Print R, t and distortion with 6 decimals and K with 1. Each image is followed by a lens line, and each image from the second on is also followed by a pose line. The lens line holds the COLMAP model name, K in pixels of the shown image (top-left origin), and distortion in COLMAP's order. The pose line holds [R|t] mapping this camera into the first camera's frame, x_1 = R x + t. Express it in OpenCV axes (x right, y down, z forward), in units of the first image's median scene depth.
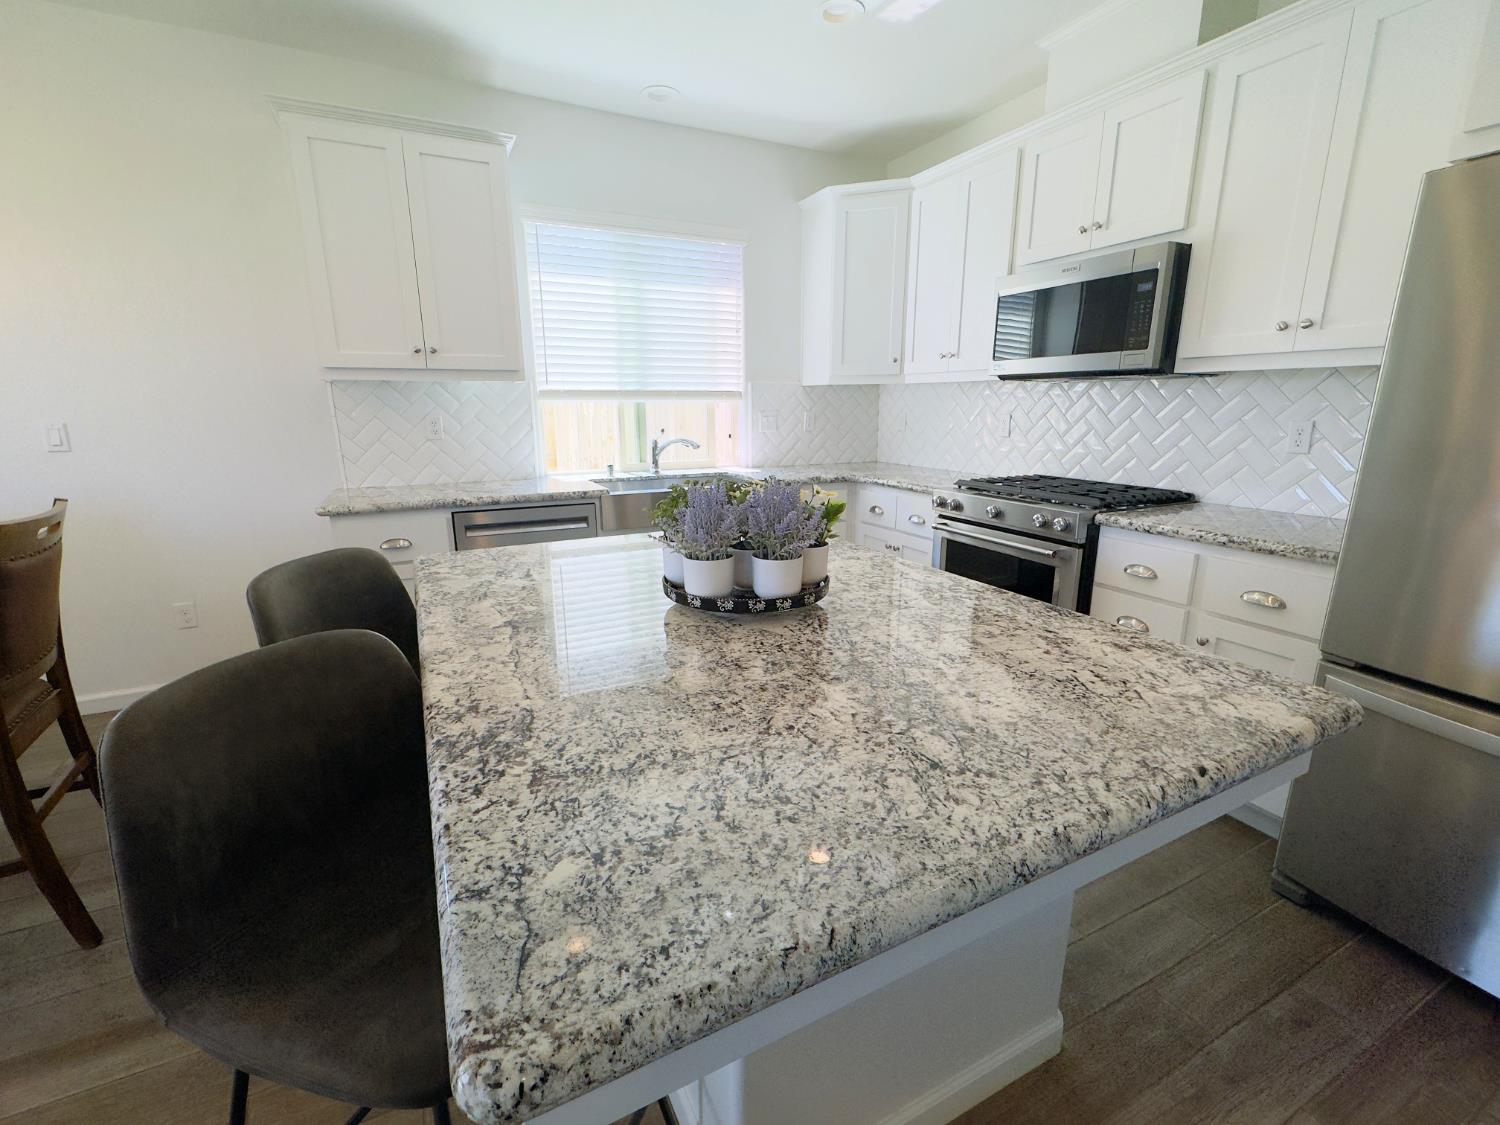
lens RADIAL K [[658.4, 0, 750.0], [0, 658.4, 562.5], [0, 0, 1]] dist [0.000716, -0.000098]
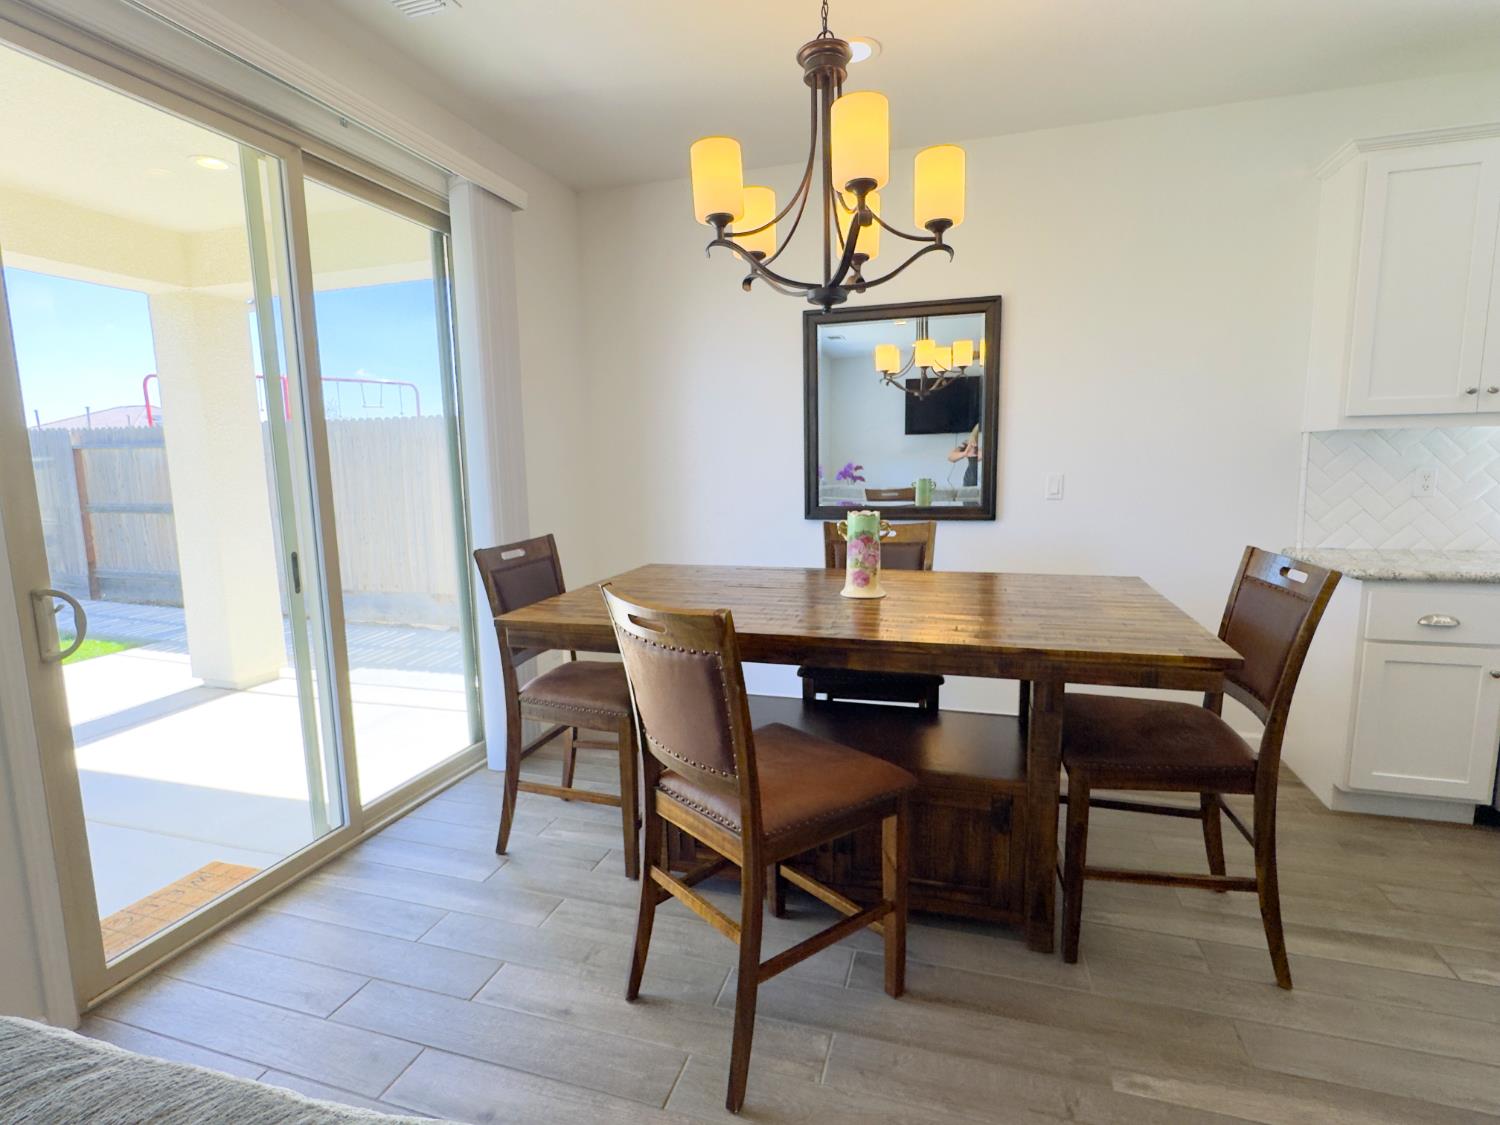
lens RADIAL K [[719.7, 0, 750.0], [0, 719.7, 562.5], [0, 0, 1]] dist [-0.005838, -0.001207]
pose [[0.727682, 0.087209, -0.680348, -0.491319], [-0.150419, 0.988029, -0.034235, 0.052637], [0.669218, 0.127250, 0.732089, -0.213724]]
